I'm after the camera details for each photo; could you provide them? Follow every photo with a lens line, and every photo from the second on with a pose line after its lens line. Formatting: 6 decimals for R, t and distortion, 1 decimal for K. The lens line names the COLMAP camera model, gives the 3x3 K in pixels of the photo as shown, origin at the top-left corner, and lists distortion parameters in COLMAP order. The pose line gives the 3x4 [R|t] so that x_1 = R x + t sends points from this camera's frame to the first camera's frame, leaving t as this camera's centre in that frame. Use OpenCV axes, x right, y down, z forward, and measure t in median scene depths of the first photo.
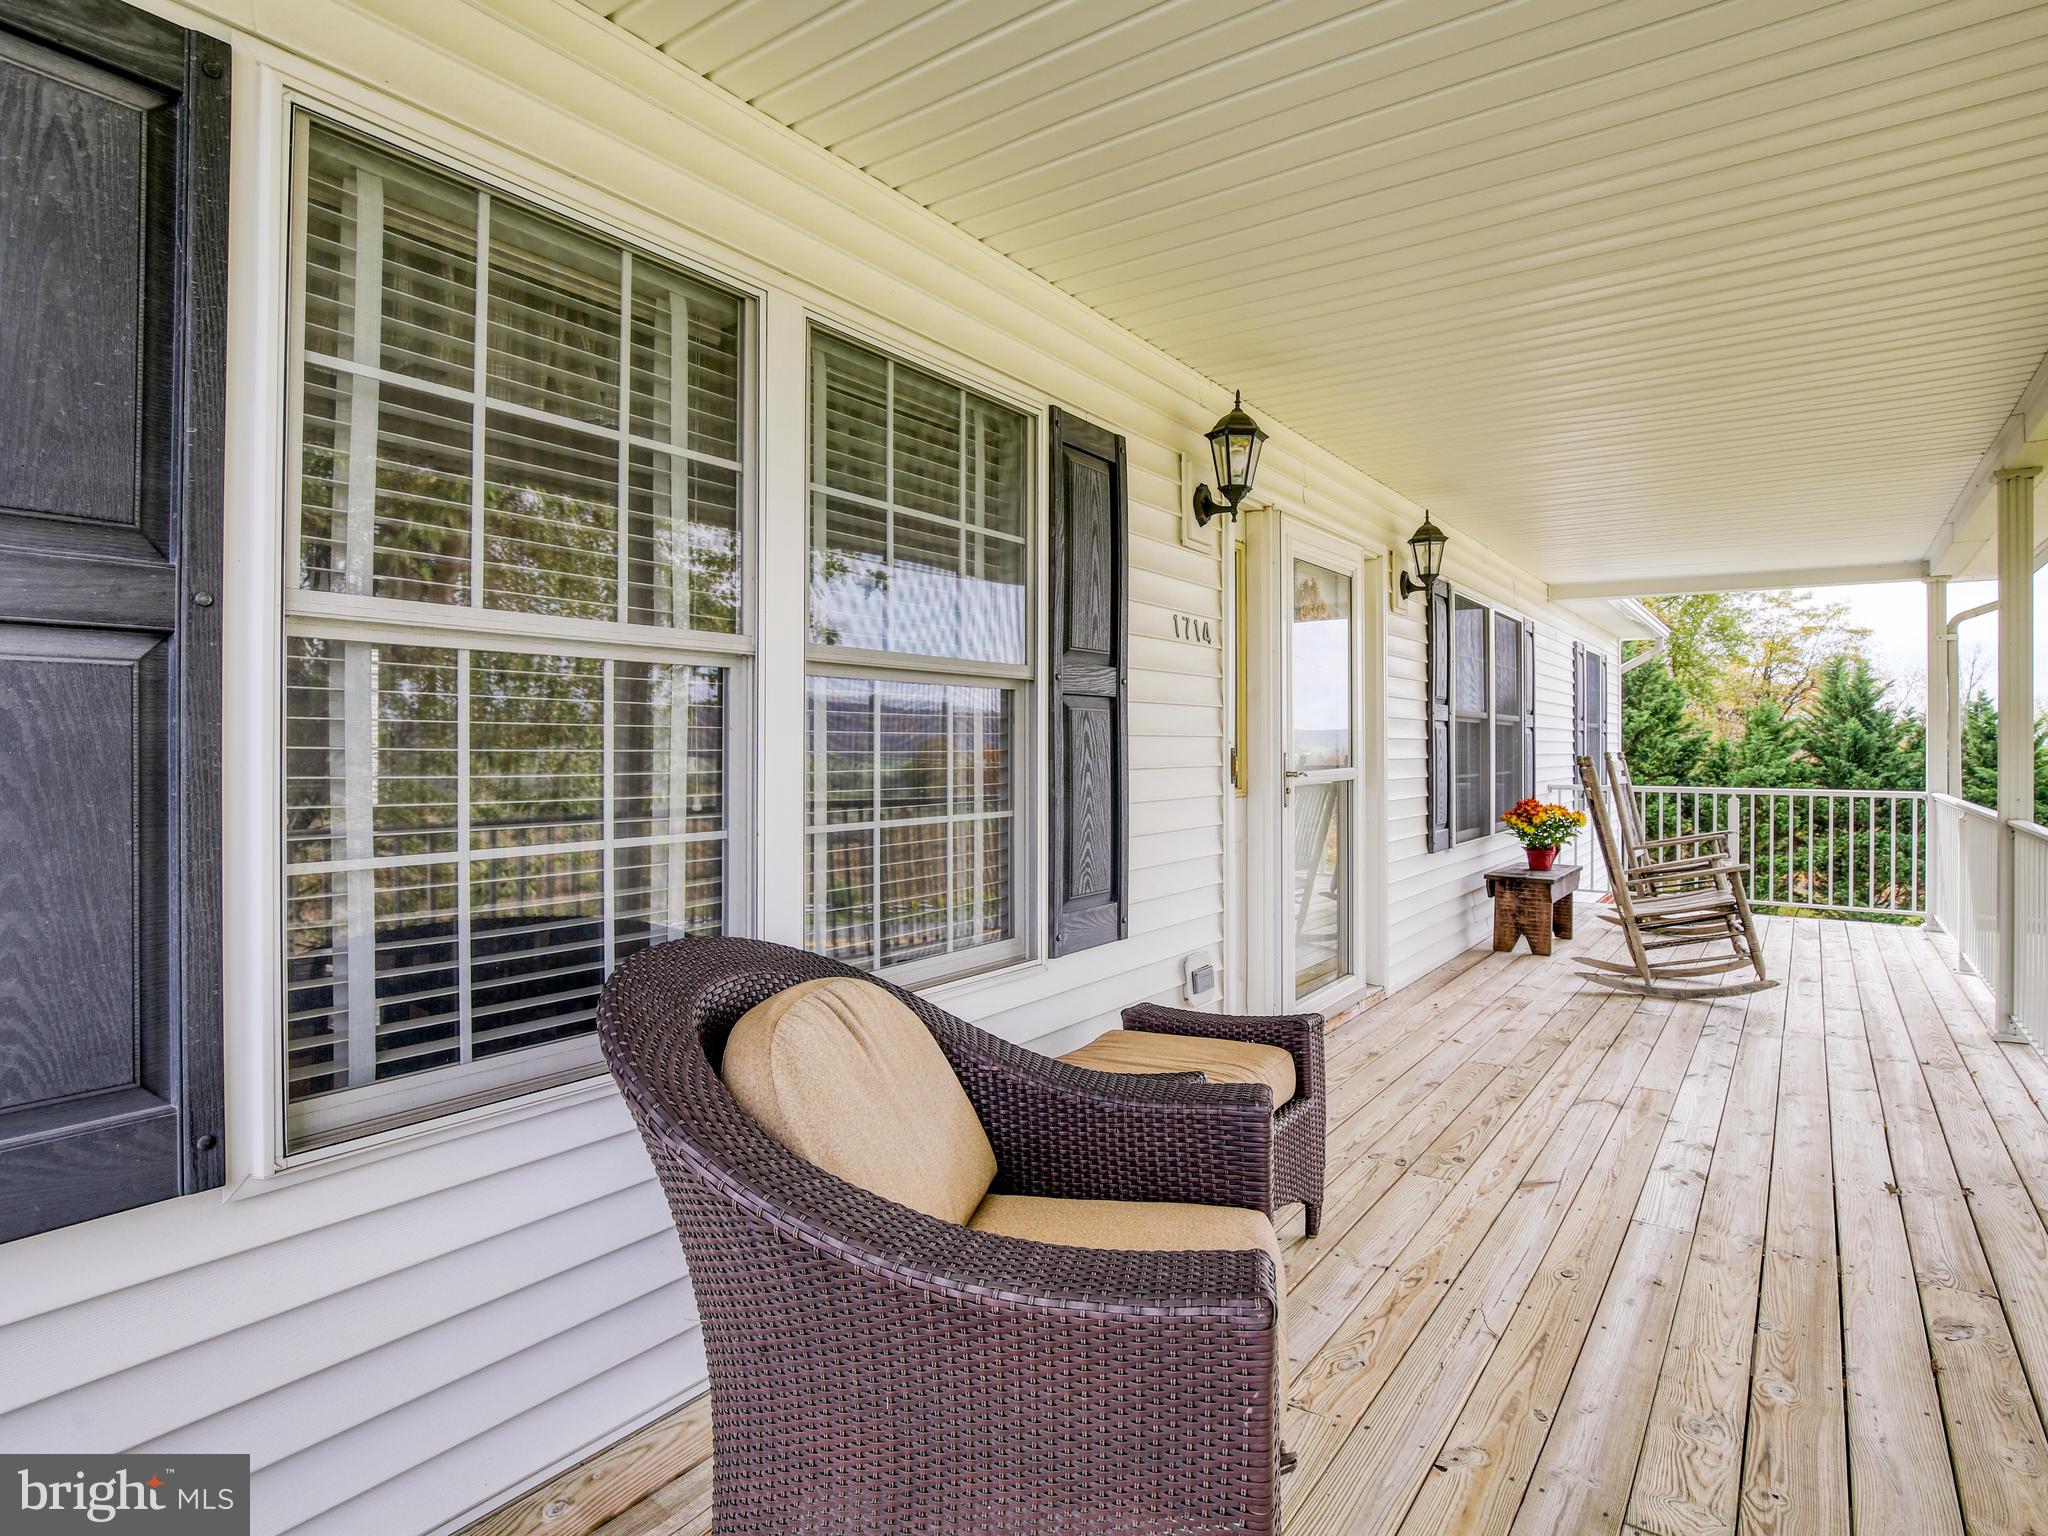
lens RADIAL K [[1107.7, 0, 1031.8], [0, 1107.7, 755.5], [0, 0, 1]] dist [-0.022332, -0.000849]
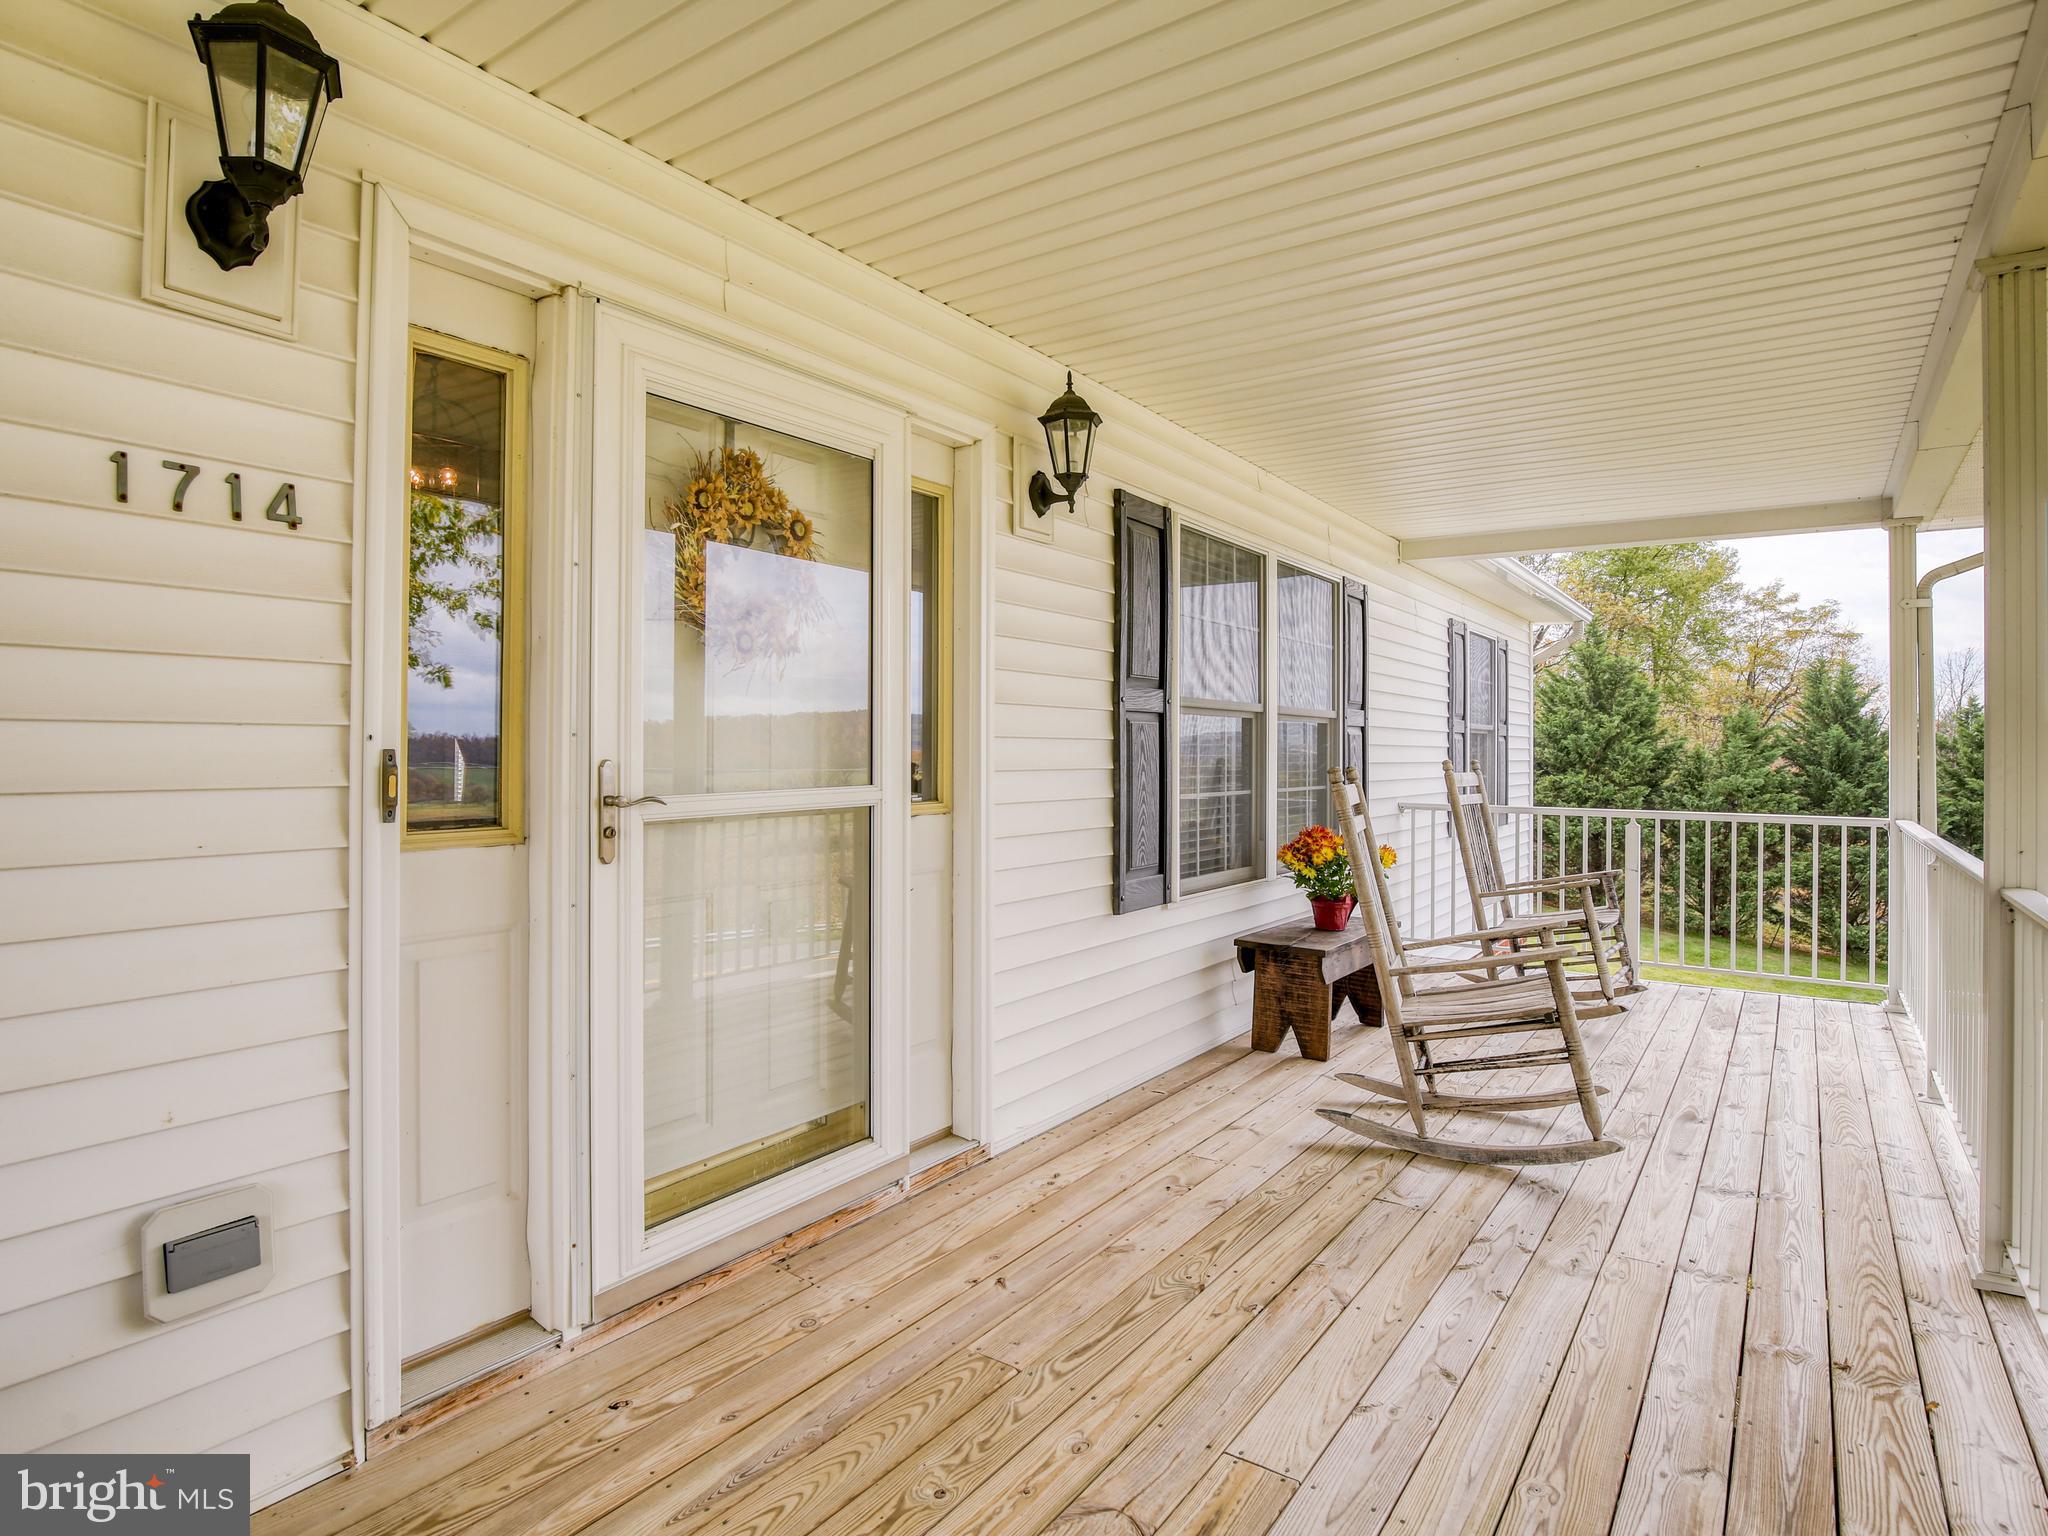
lens RADIAL K [[1120.3, 0, 1022.3], [0, 1120.3, 750.7], [0, 0, 1]] dist [-0.030051, 0.003168]
pose [[0.999979, 0.005787, 0.002961, 0.219258], [-0.005763, 0.999950, -0.008179, -0.001797], [-0.003008, 0.008161, 0.999962, 0.244992]]
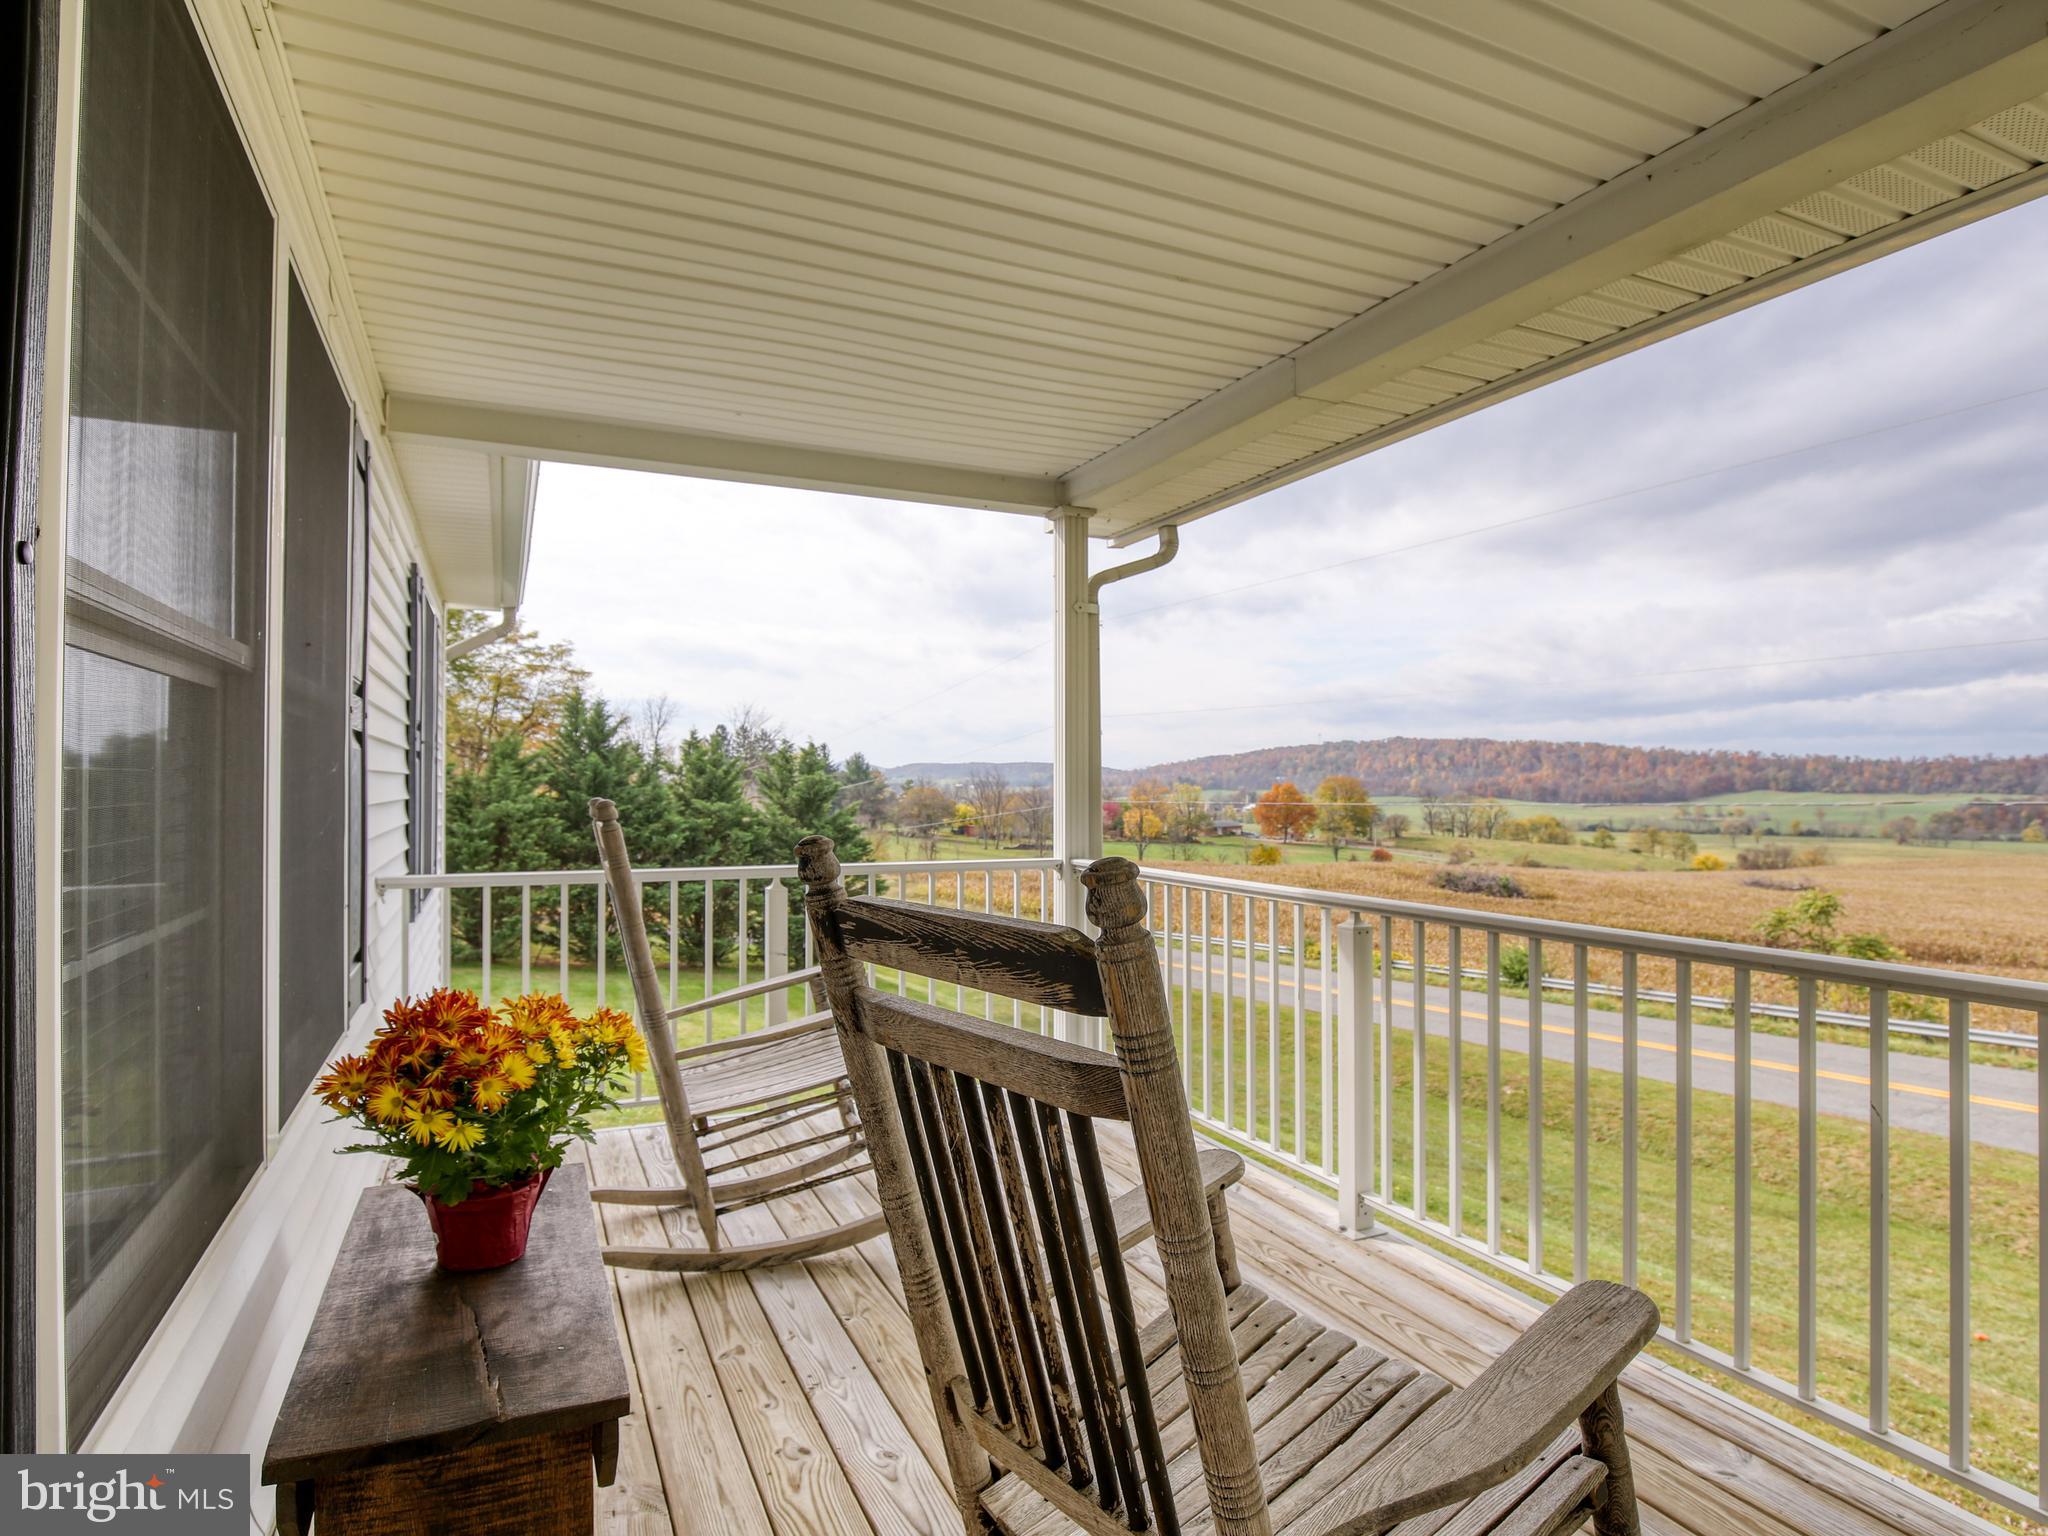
lens RADIAL K [[1096.6, 0, 1032.7], [0, 1096.6, 763.0], [0, 0, 1]] dist [0.001930, -0.000019]
pose [[0.485057, 0.014715, 0.874358, 0.245817], [0.006148, 0.999776, -0.020237, -0.006533], [-0.874461, 0.015191, 0.484858, 0.629903]]
